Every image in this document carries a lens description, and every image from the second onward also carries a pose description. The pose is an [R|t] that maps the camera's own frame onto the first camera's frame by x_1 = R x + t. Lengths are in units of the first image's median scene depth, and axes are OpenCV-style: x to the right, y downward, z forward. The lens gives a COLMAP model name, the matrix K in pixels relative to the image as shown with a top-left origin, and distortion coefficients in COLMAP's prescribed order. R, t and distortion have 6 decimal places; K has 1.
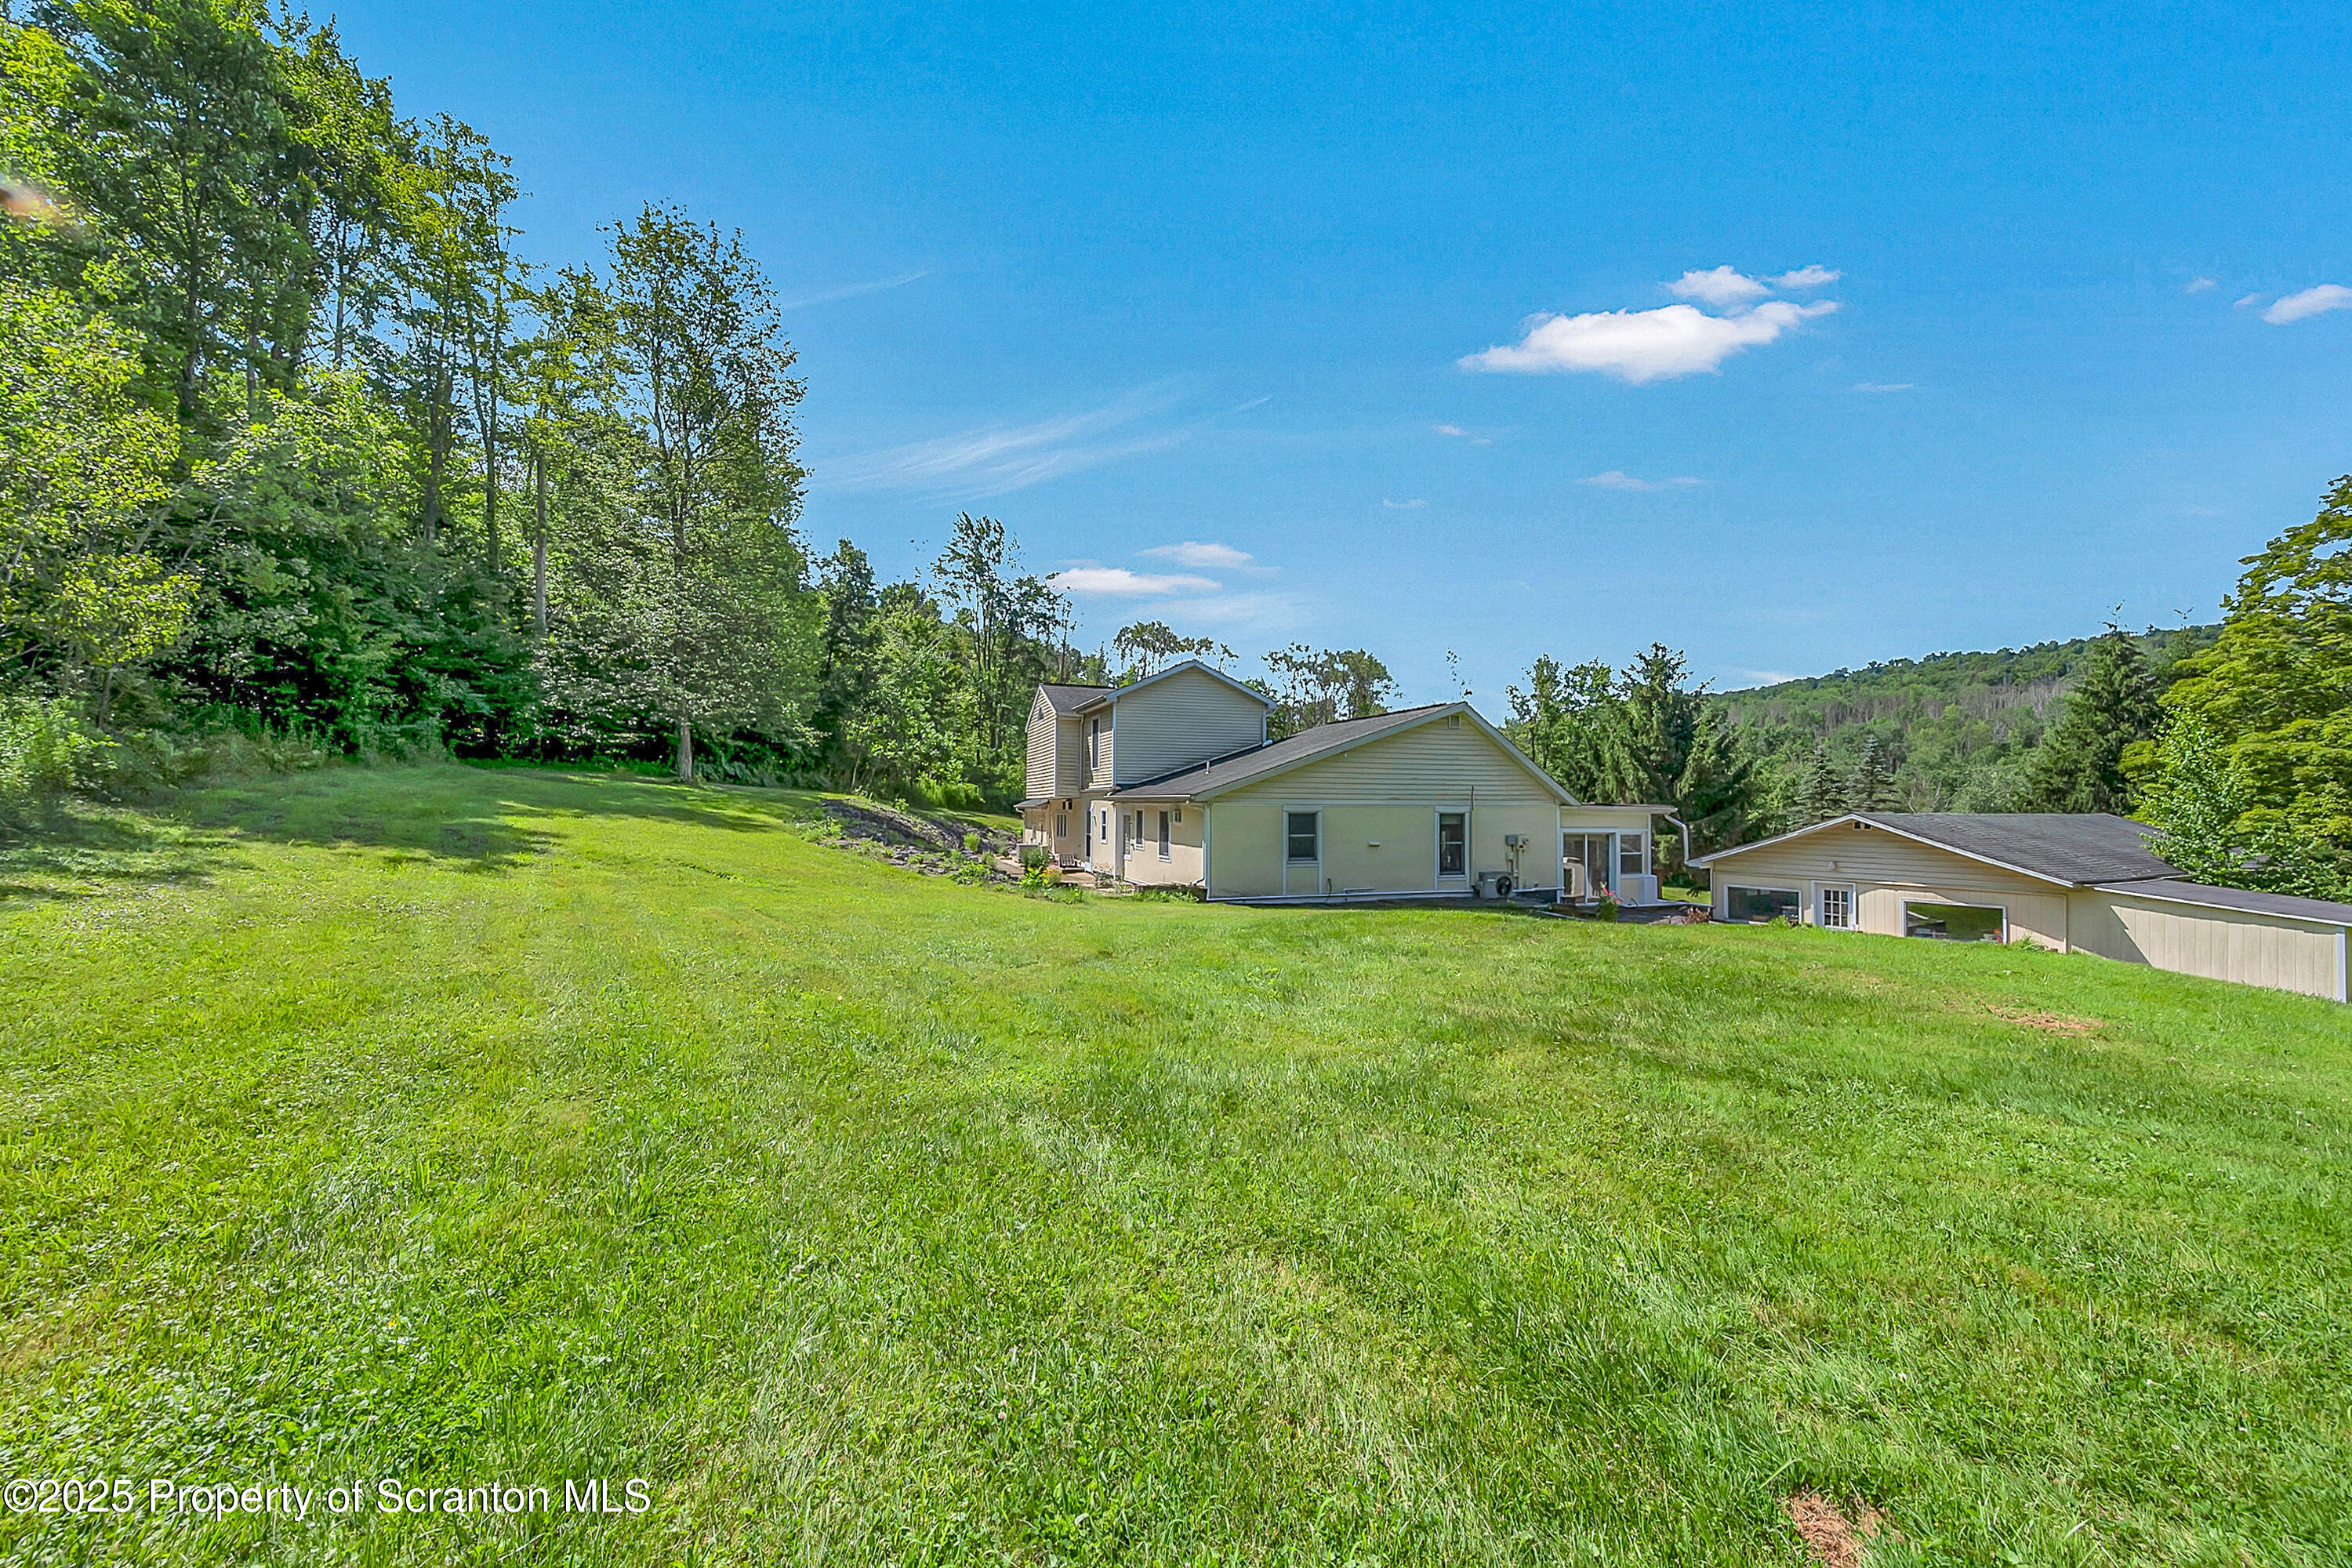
lens RADIAL K [[925.0, 0, 1176.0], [0, 925.0, 784.0], [0, 0, 1]] dist [-0.001806, -0.000374]
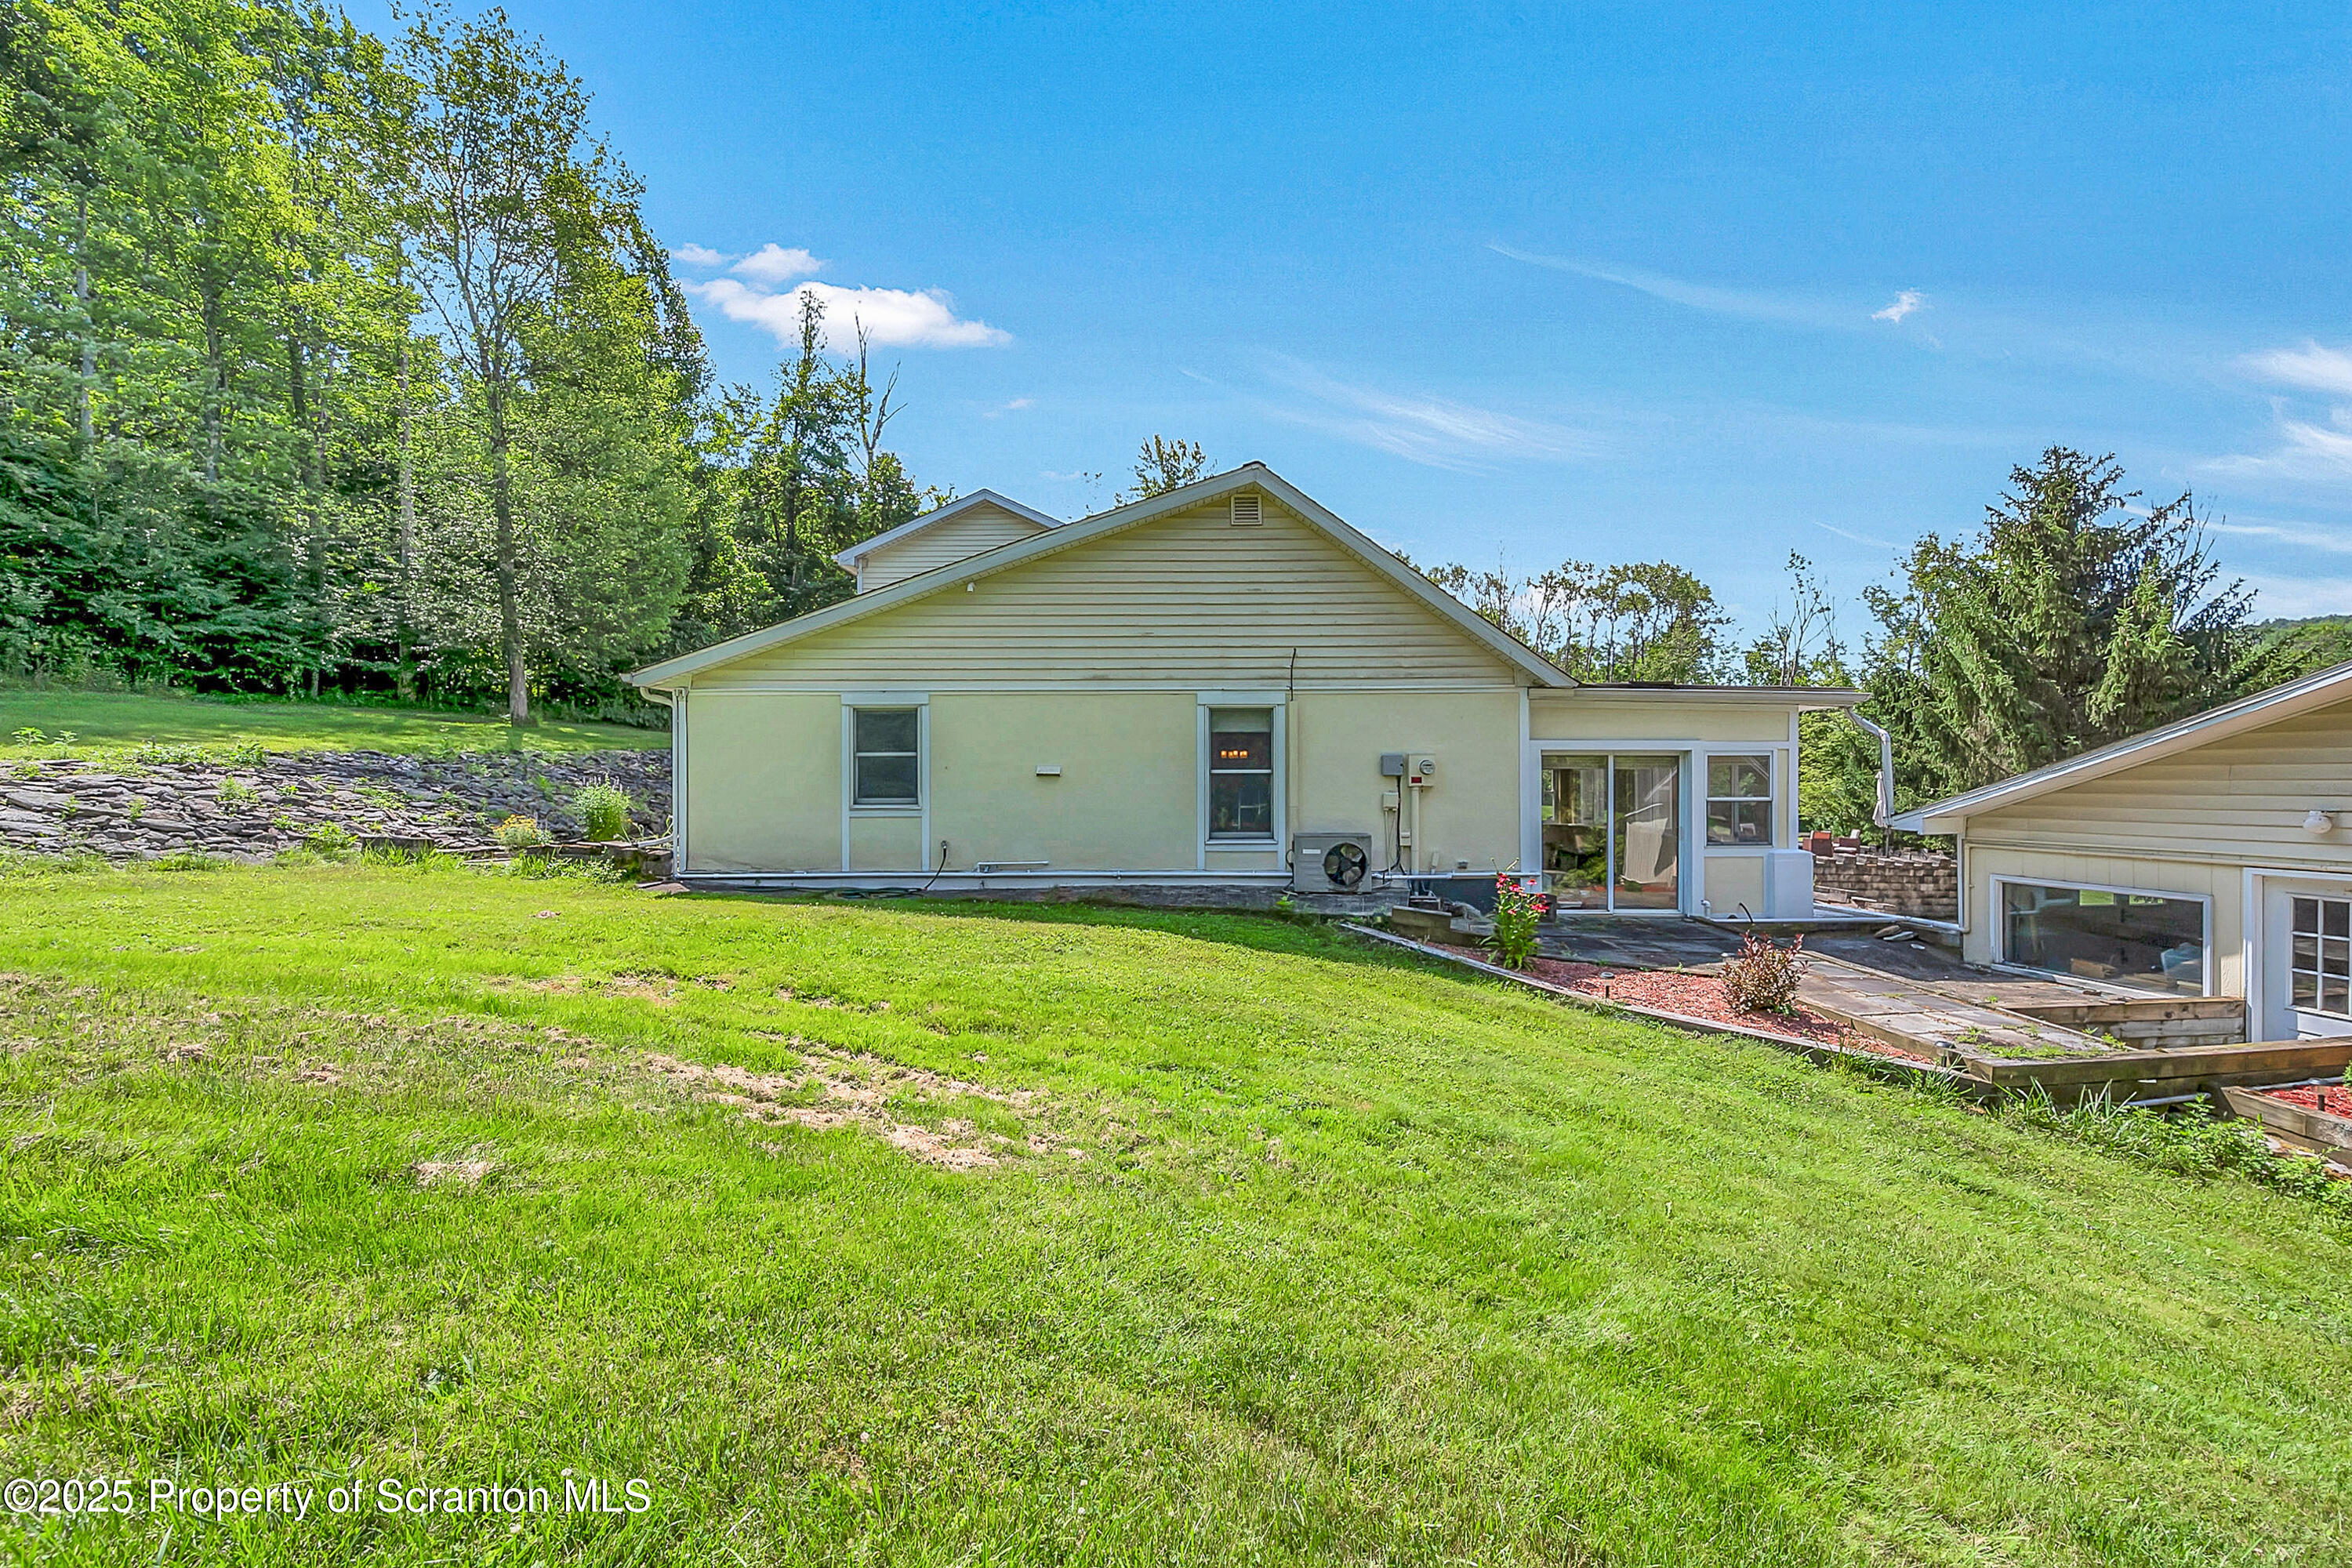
lens RADIAL K [[980.1, 0, 1176.0], [0, 980.1, 784.0], [0, 0, 1]] dist [-0.000719, -0.000159]
pose [[0.943235, -0.005568, -0.332080, 0.305788], [0.013877, 0.999647, 0.022654, 0.041629], [0.331837, -0.025976, 0.942979, 0.373379]]
